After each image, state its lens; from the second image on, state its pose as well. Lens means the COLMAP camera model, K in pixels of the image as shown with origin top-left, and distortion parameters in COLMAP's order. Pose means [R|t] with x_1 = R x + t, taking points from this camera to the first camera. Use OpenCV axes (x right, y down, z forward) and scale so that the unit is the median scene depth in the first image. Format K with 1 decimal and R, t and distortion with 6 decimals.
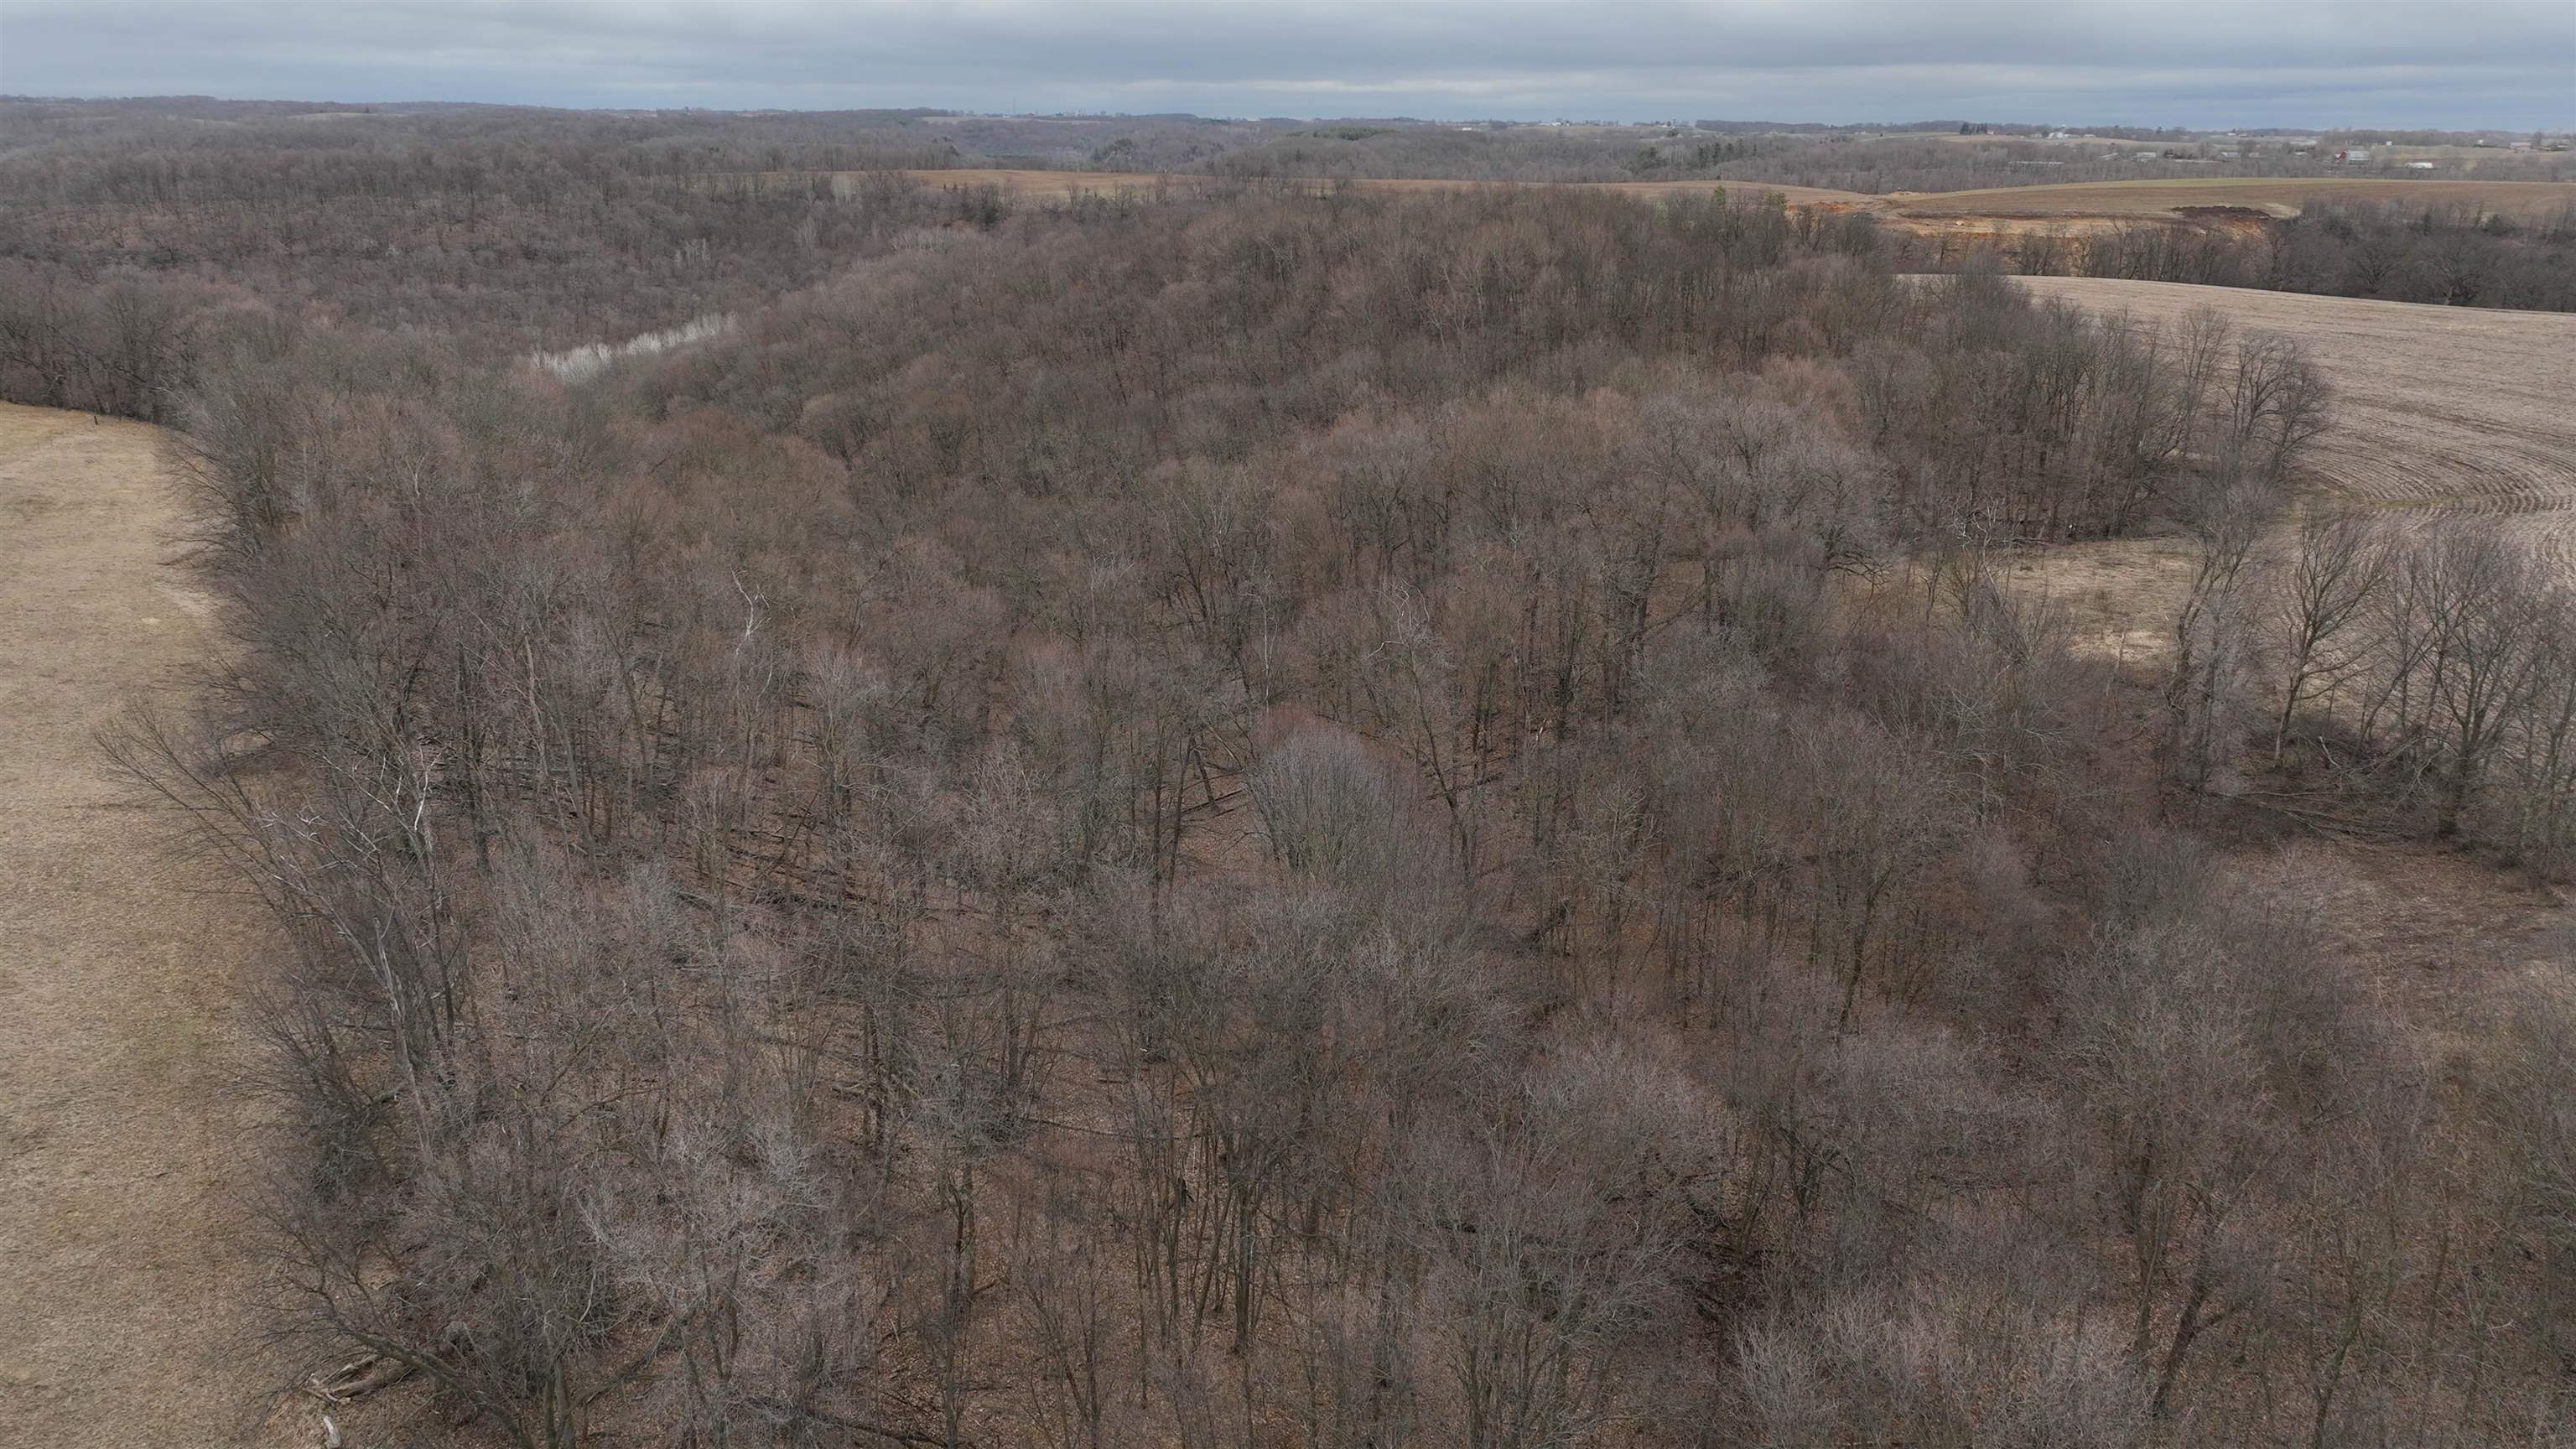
lens RADIAL K [[1798.2, 0, 1287.8], [0, 1798.2, 724.9], [0, 0, 1]] dist [0.004582, 0.004248]
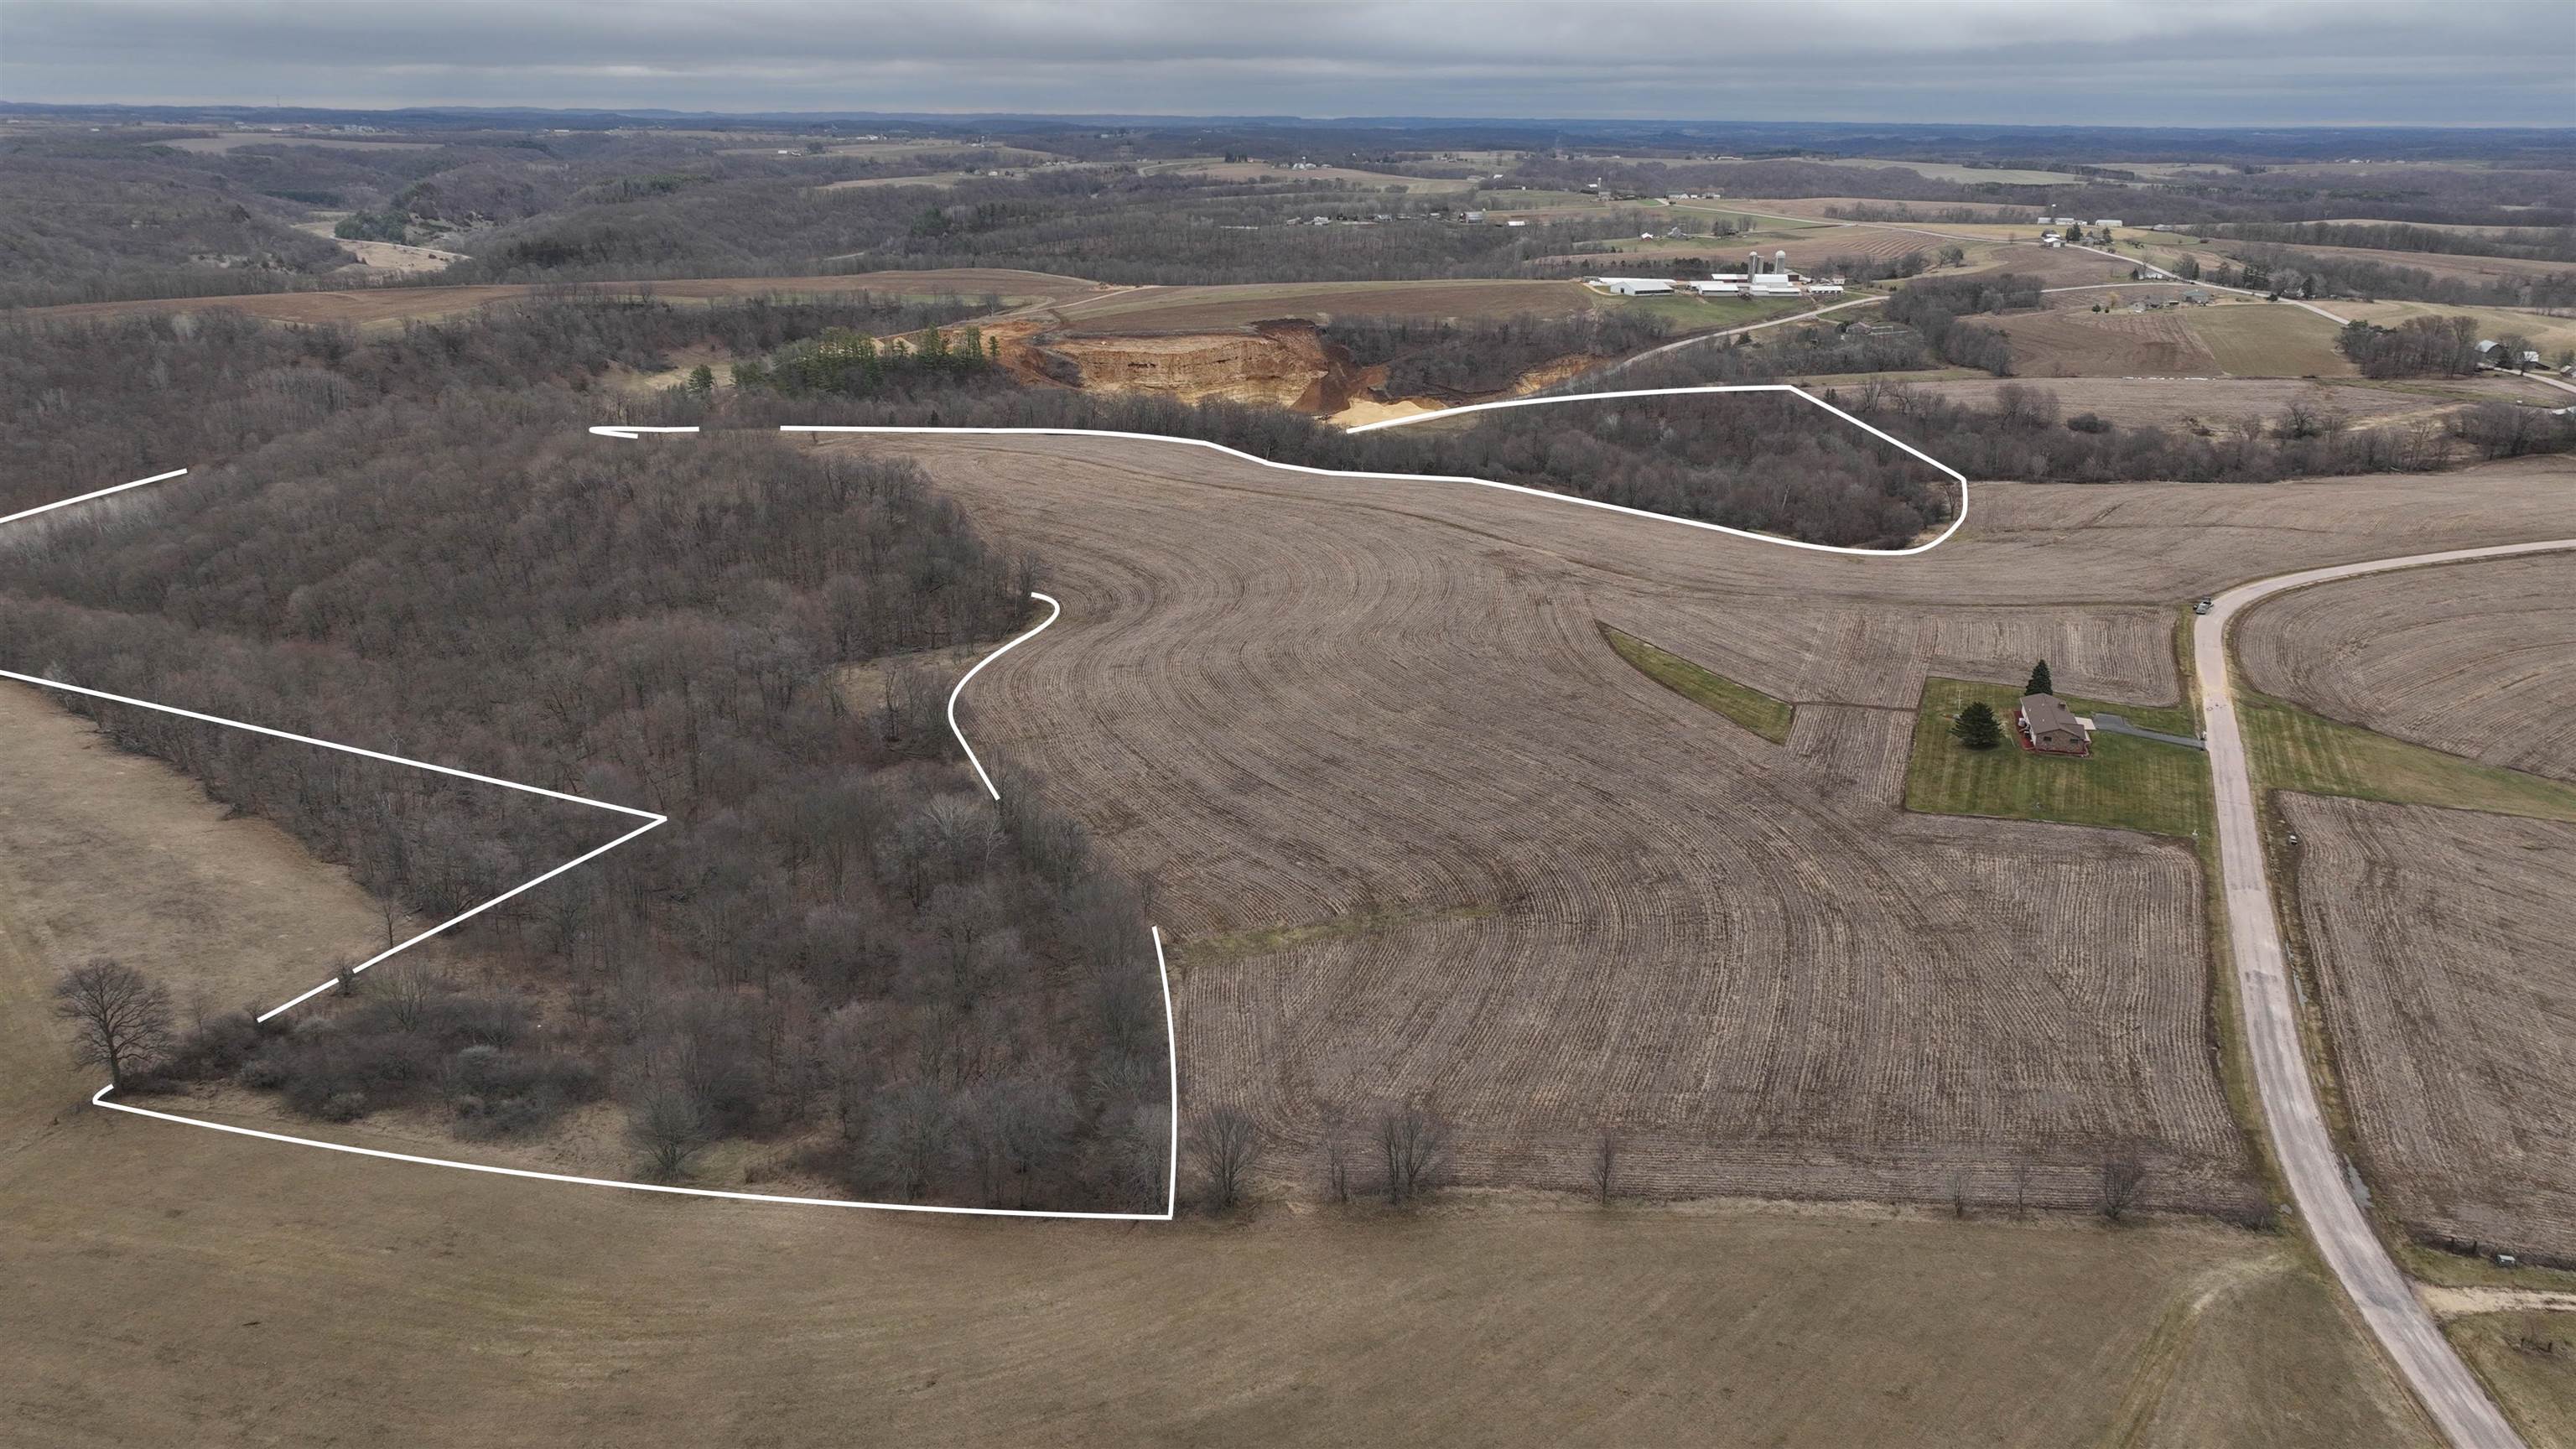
lens RADIAL K [[1798.2, 0, 1286.4], [0, 1798.2, 721.9], [0, 0, 1]] dist [0.004582, 0.004248]
pose [[0.940849, -0.112923, 0.319454, 0.018987], [0.110153, 0.993554, 0.026788, -0.003421], [-0.320419, 0.009985, 0.947223, -0.334627]]
